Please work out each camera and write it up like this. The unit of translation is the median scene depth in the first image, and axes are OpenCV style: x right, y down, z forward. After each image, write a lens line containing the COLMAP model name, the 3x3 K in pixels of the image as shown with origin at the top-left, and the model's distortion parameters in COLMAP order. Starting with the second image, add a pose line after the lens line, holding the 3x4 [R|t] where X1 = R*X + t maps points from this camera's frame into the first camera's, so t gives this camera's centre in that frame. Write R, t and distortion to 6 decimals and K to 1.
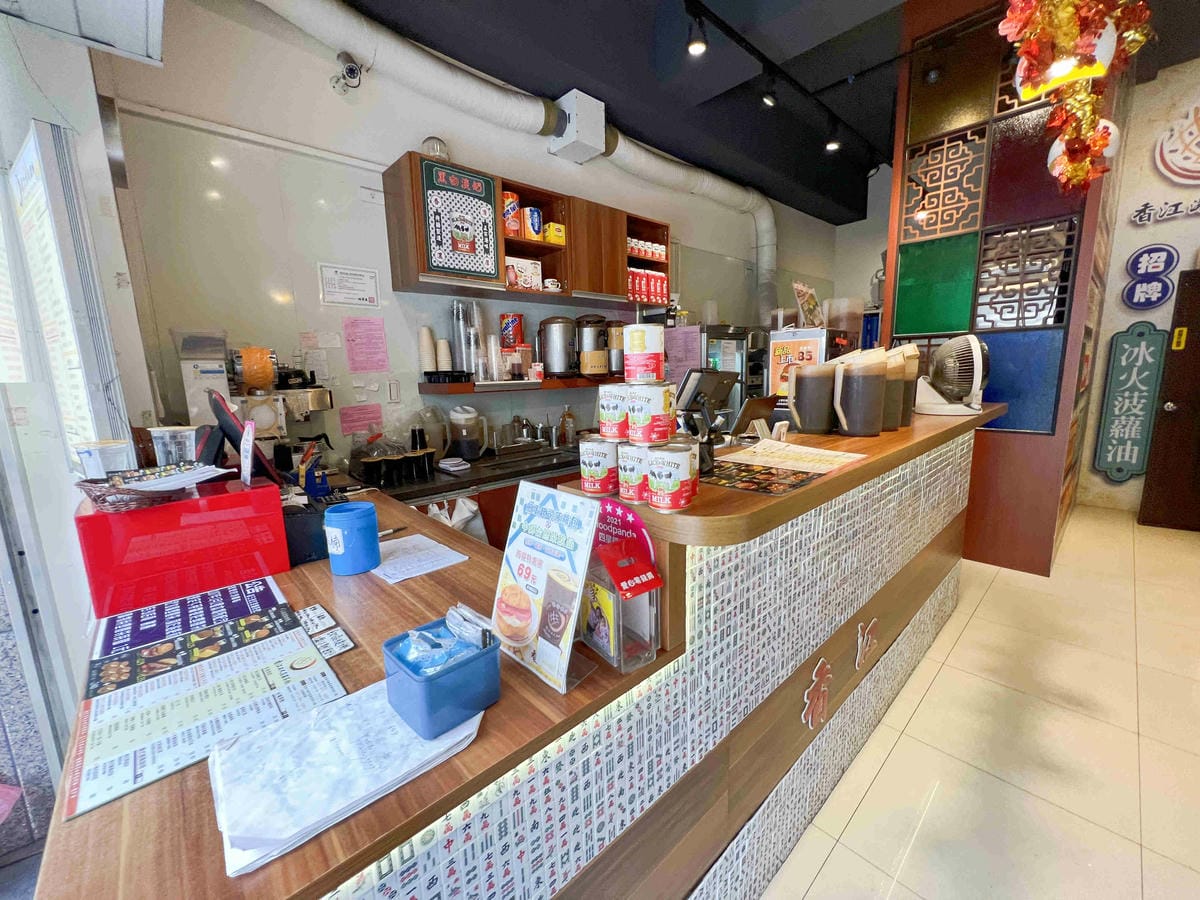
lens RADIAL K [[481.1, 0, 598.0], [0, 481.1, 448.3], [0, 0, 1]] dist [-0.001653, 0.000245]
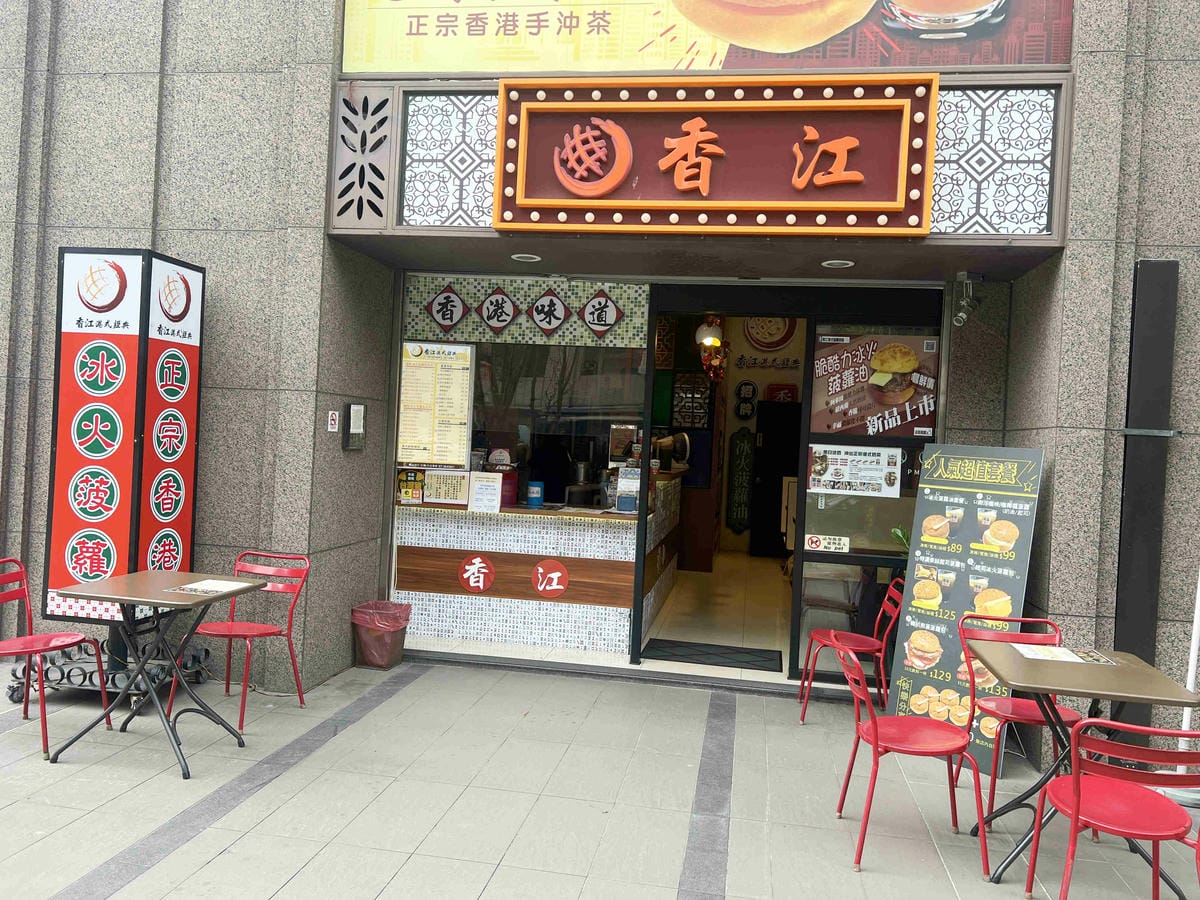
lens RADIAL K [[894.4, 0, 609.1], [0, 894.4, 443.9], [0, 0, 1]] dist [0.052400, -0.060640]
pose [[0.783458, 0.065735, 0.617959, -1.333495], [0.030640, 0.989094, -0.144060, 0.259387], [-0.620689, 0.131799, 0.772900, -1.283544]]
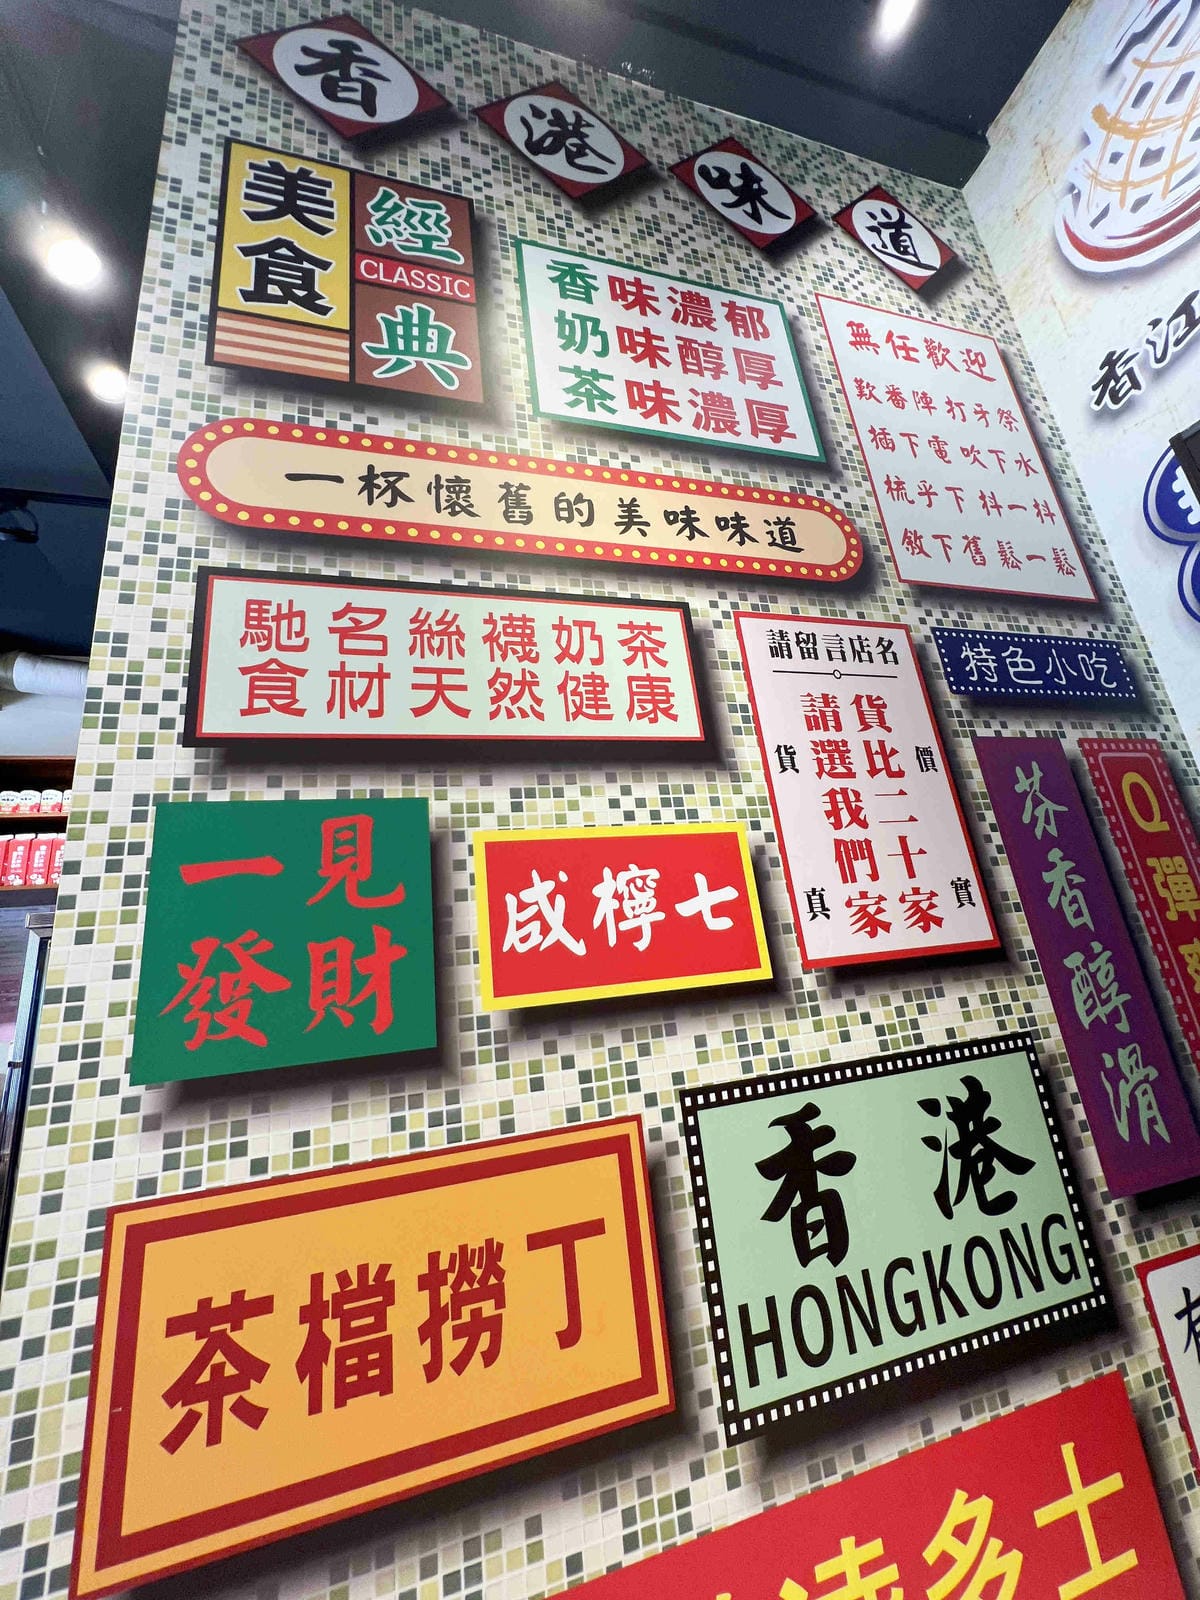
lens RADIAL K [[641.4, 0, 597.9], [0, 641.4, 799.7], [0, 0, 1]] dist [-0.001653, 0.000245]
pose [[0.891969, -0.202042, -0.404438, 1.227099], [0.012786, 0.905499, -0.424155, -0.083113], [0.451915, 0.373163, 0.810261, 0.786447]]
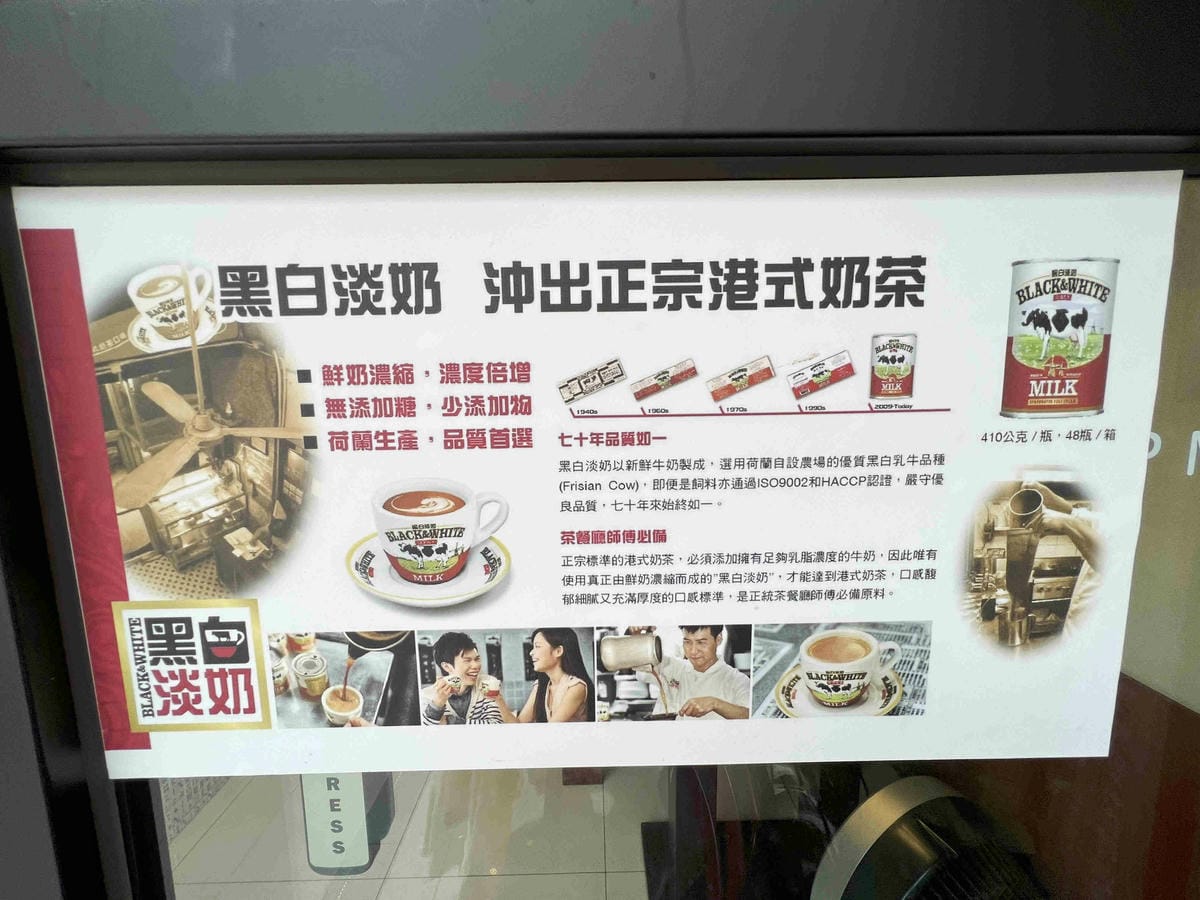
lens RADIAL K [[481.1, 0, 601.0], [0, 481.1, 456.9], [0, 0, 1]] dist [-0.001653, 0.000245]
pose [[0.670480, -0.076180, 0.738006, 0.057106], [0.121572, 0.992550, -0.007994, 0.068242], [-0.731900, 0.095081, 0.674746, -0.278958]]
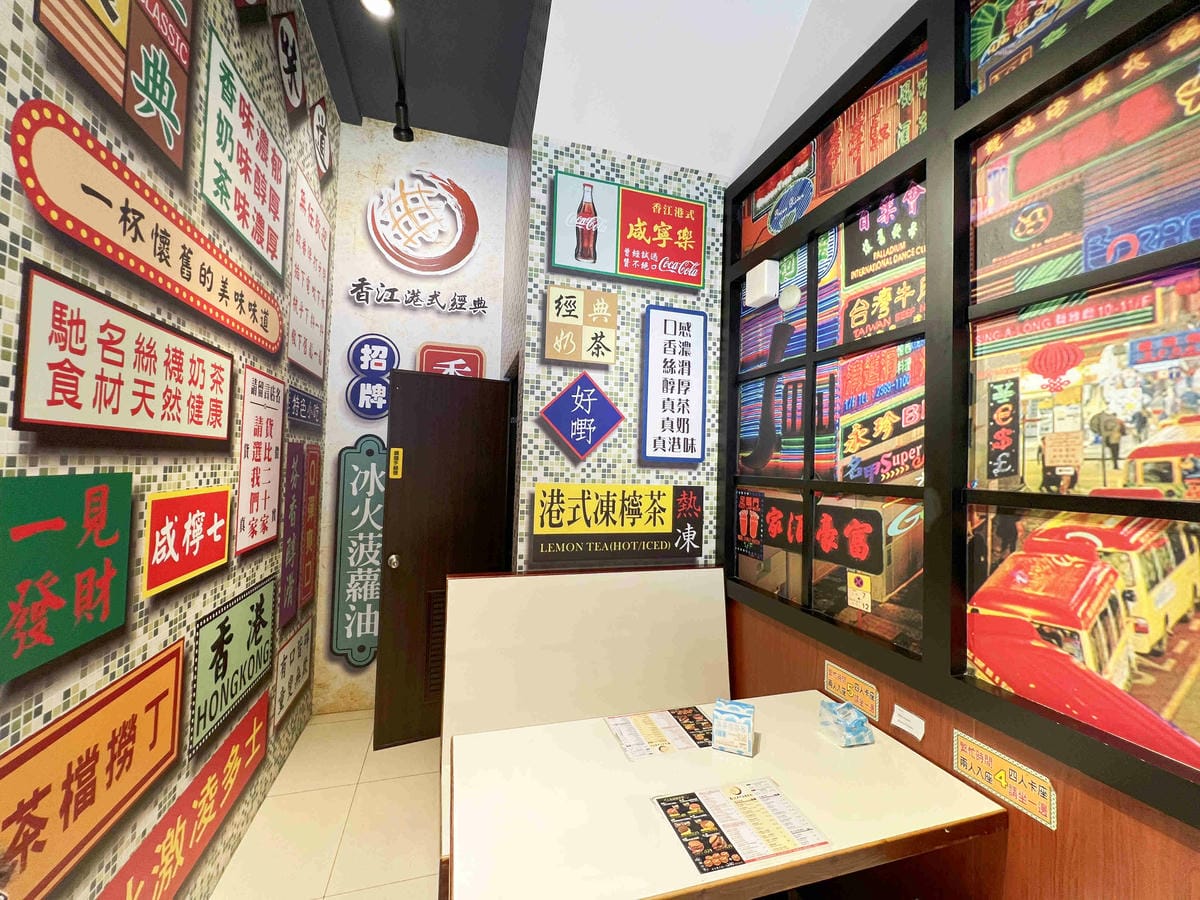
lens RADIAL K [[481.1, 0, 598.5], [0, 481.1, 448.7], [0, 0, 1]] dist [-0.001653, 0.000245]
pose [[0.436719, 0.068015, 0.897023, 0.843991], [0.109467, 0.985710, -0.128034, -0.151080], [-0.892913, 0.154109, 0.423032, 0.520841]]
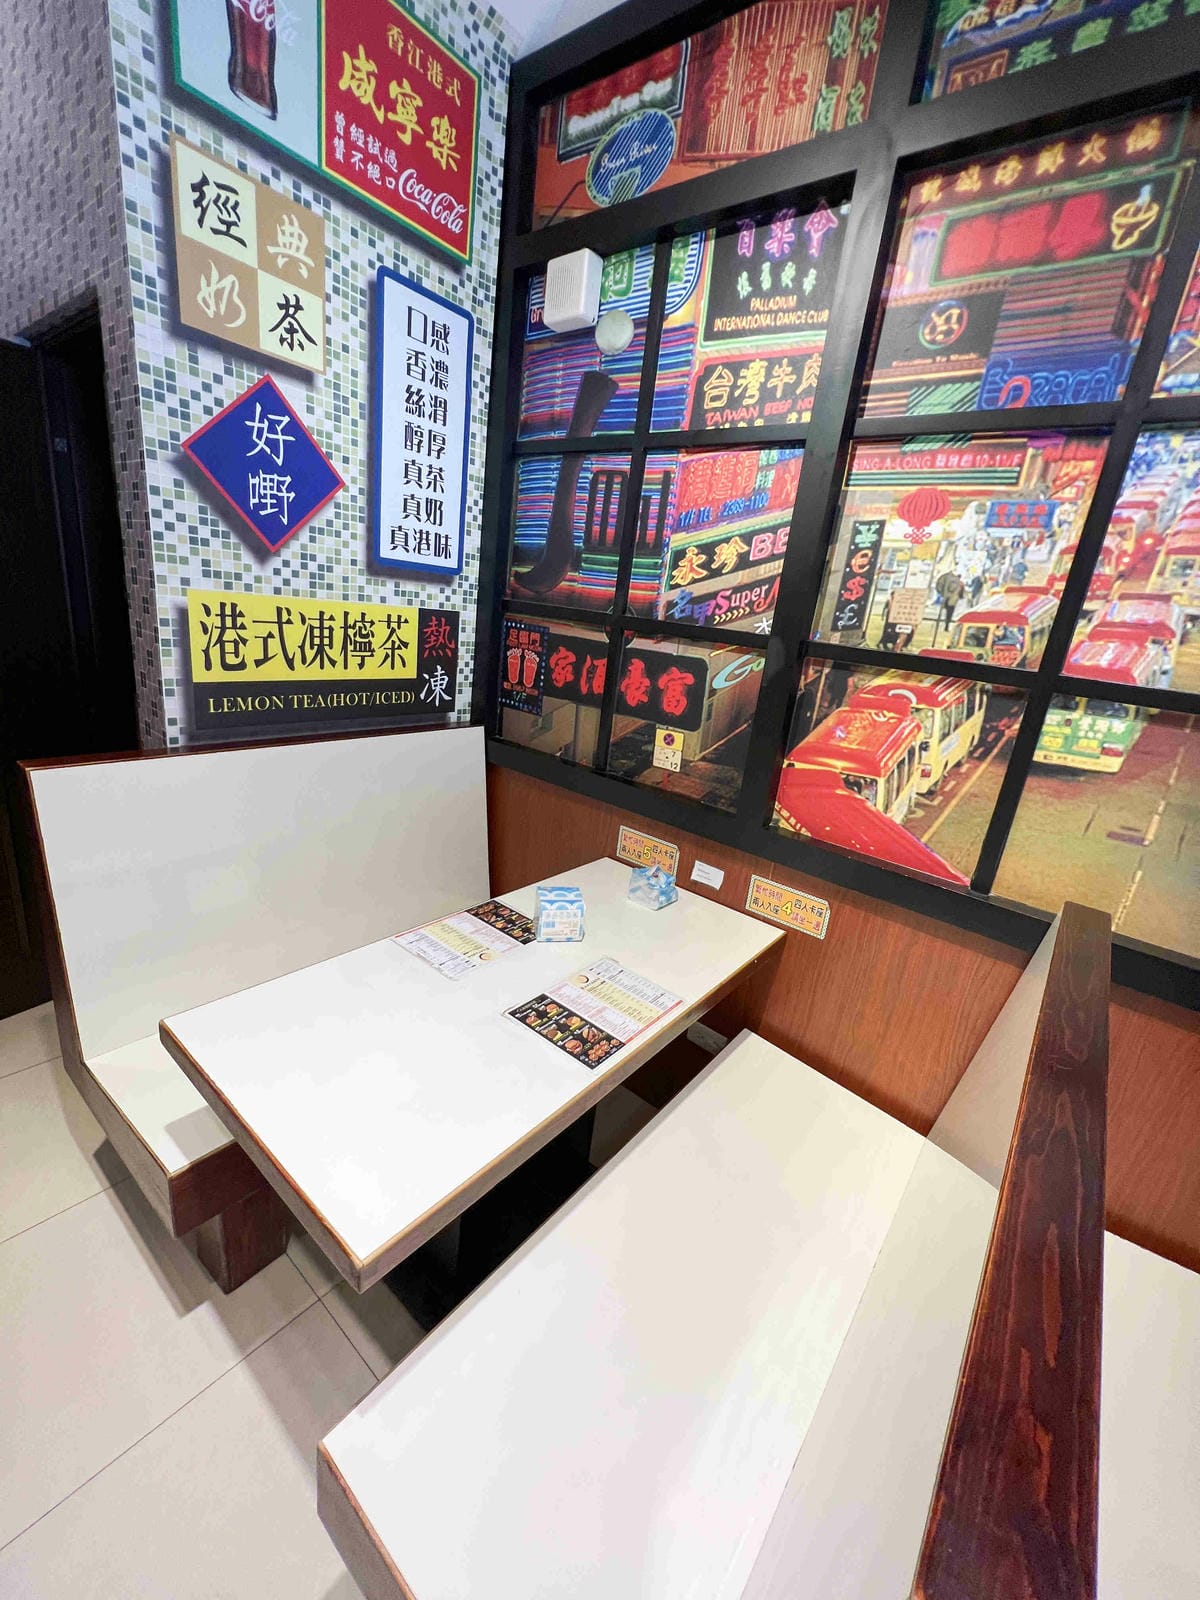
lens RADIAL K [[641.4, 0, 601.4], [0, 641.4, 799.2], [0, 0, 1]] dist [-0.001653, 0.000245]
pose [[-0.146227, -0.282270, 0.948125, 0.857053], [0.053172, 0.954799, 0.292458, -0.171877], [-0.987821, 0.093179, -0.124609, 0.651801]]
